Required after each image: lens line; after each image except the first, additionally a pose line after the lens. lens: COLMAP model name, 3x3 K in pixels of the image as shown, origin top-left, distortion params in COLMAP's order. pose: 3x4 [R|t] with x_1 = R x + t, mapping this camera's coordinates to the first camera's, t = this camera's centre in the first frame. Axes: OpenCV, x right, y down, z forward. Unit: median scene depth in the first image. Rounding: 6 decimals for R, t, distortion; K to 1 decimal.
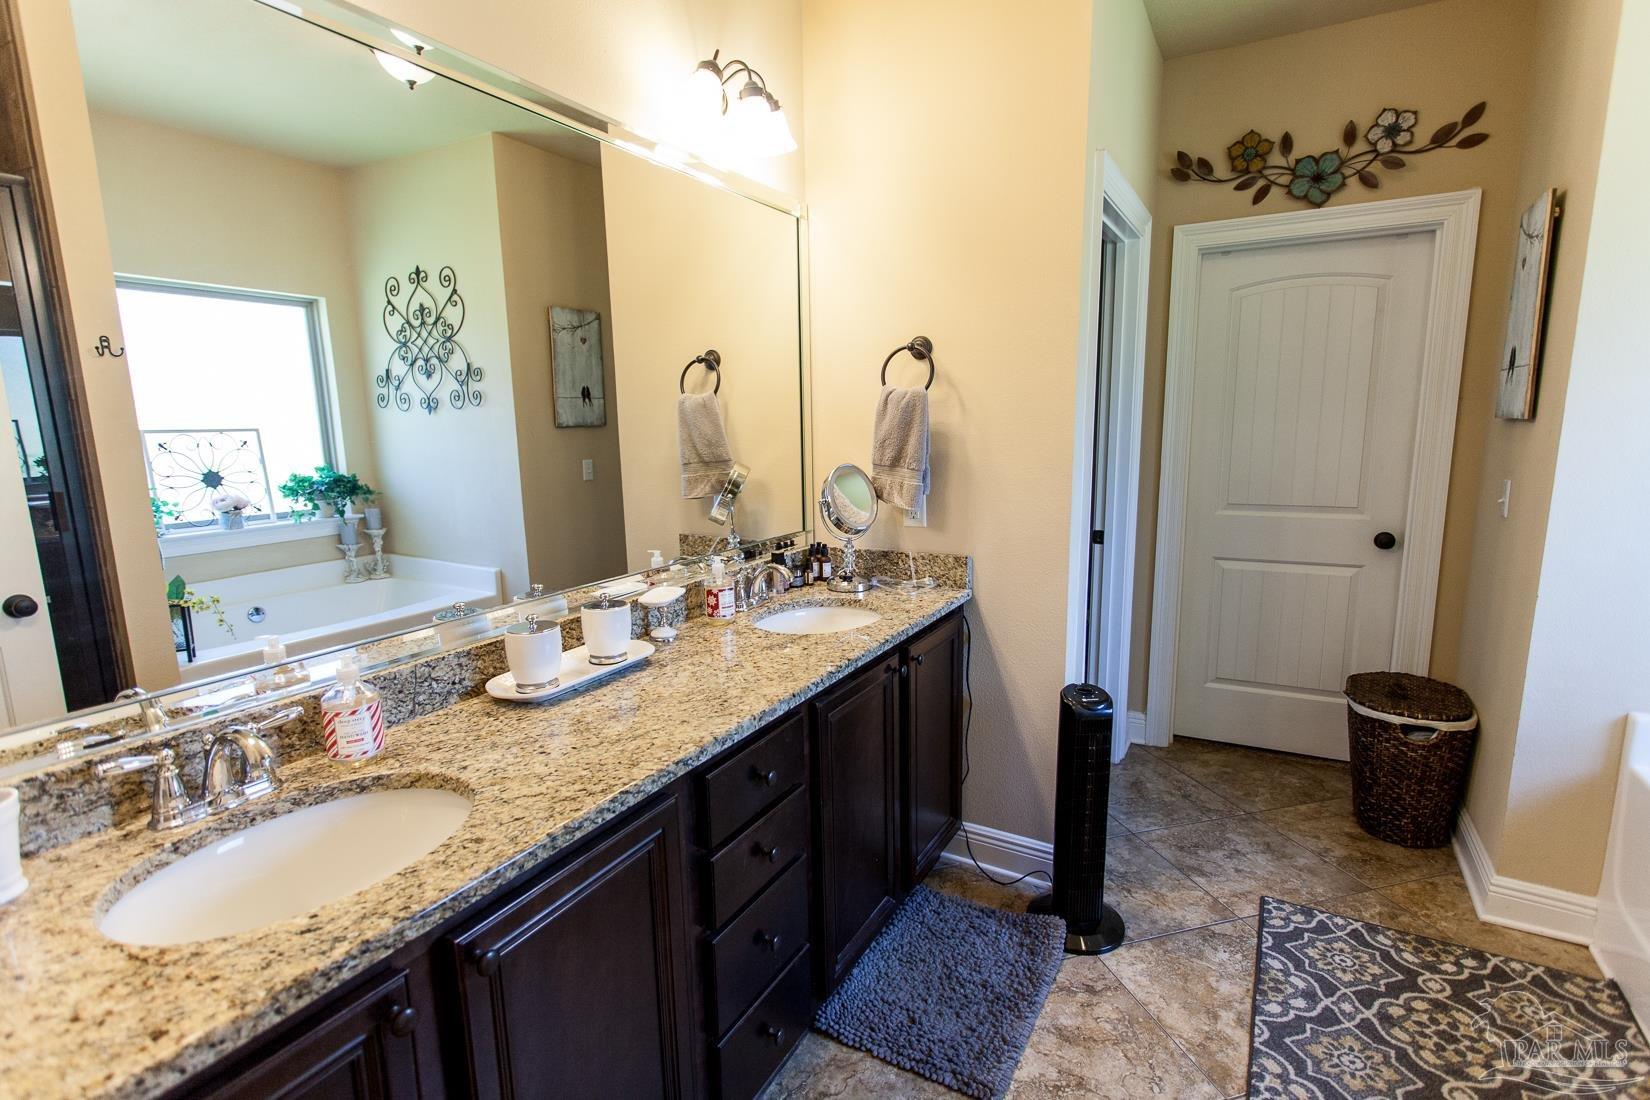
lens RADIAL K [[779.8, 0, 823.1], [0, 779.8, 548.3], [0, 0, 1]] dist [0.000465, -0.000475]
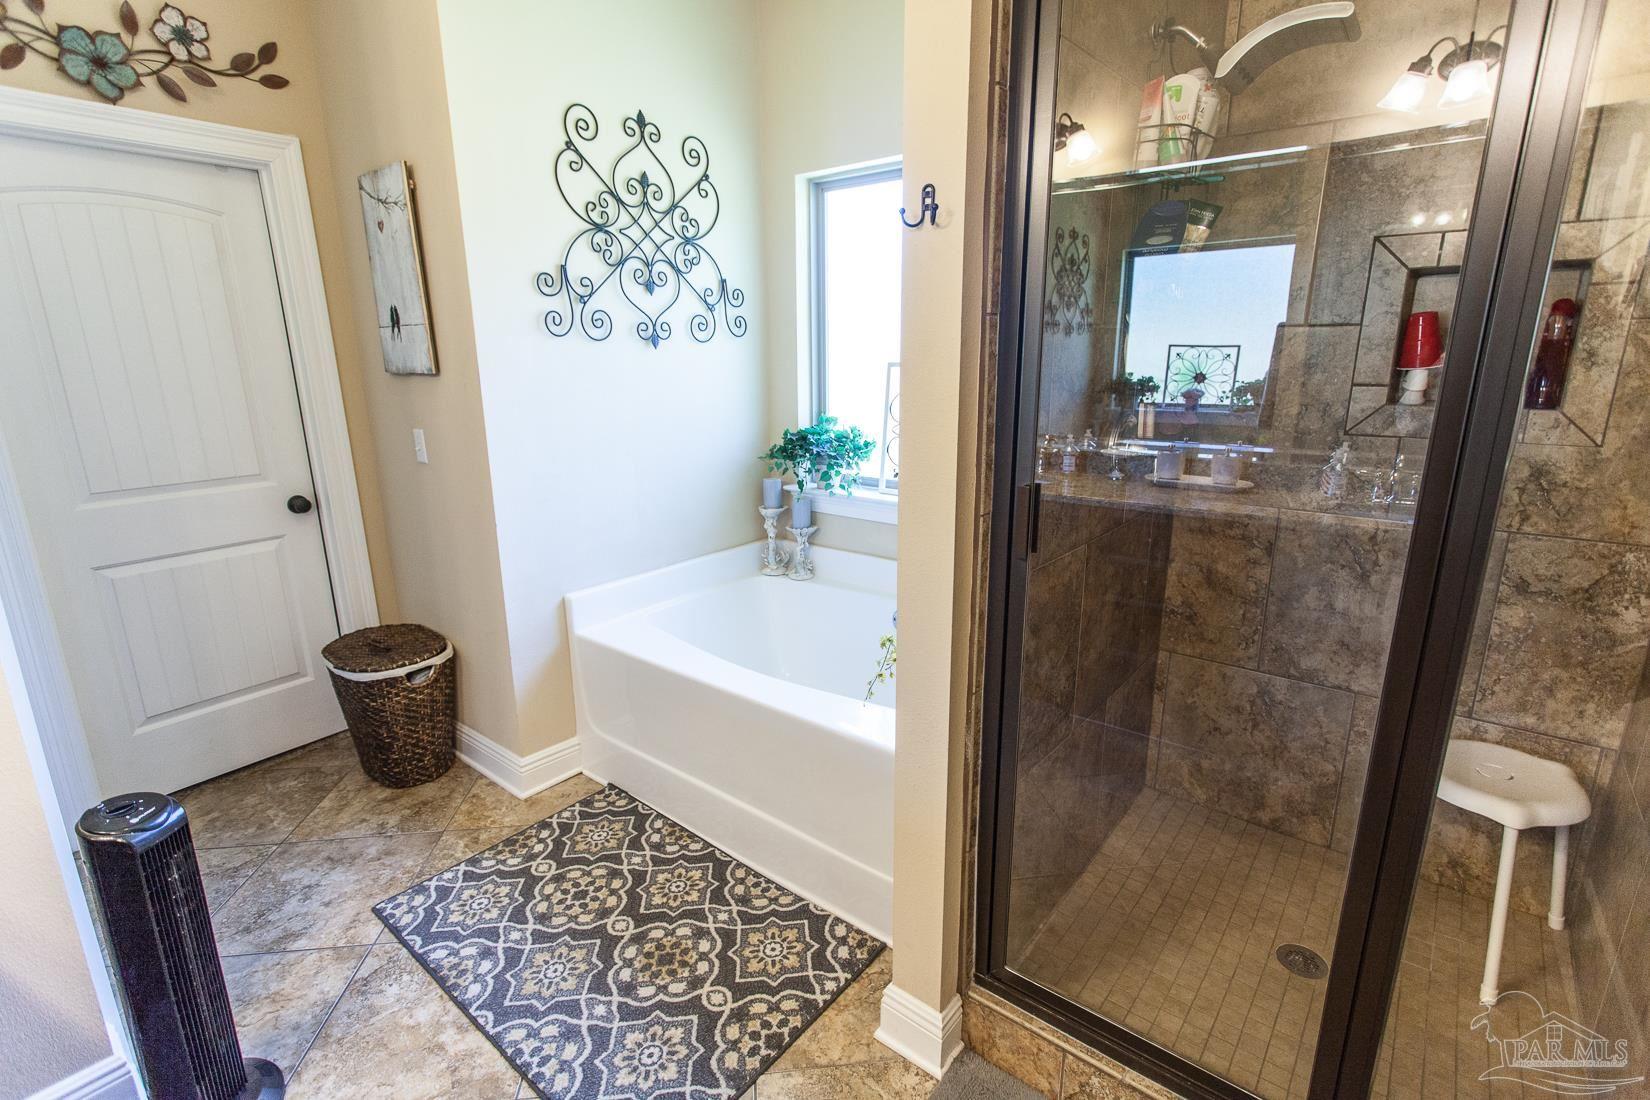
lens RADIAL K [[779.8, 0, 824.7], [0, 779.8, 549.6], [0, 0, 1]] dist [0.000465, -0.000475]
pose [[0.152913, -0.230071, 0.961085, -0.149466], [0.172367, 0.963825, 0.203303, -0.055804], [-0.973092, 0.134571, 0.187038, 0.294098]]
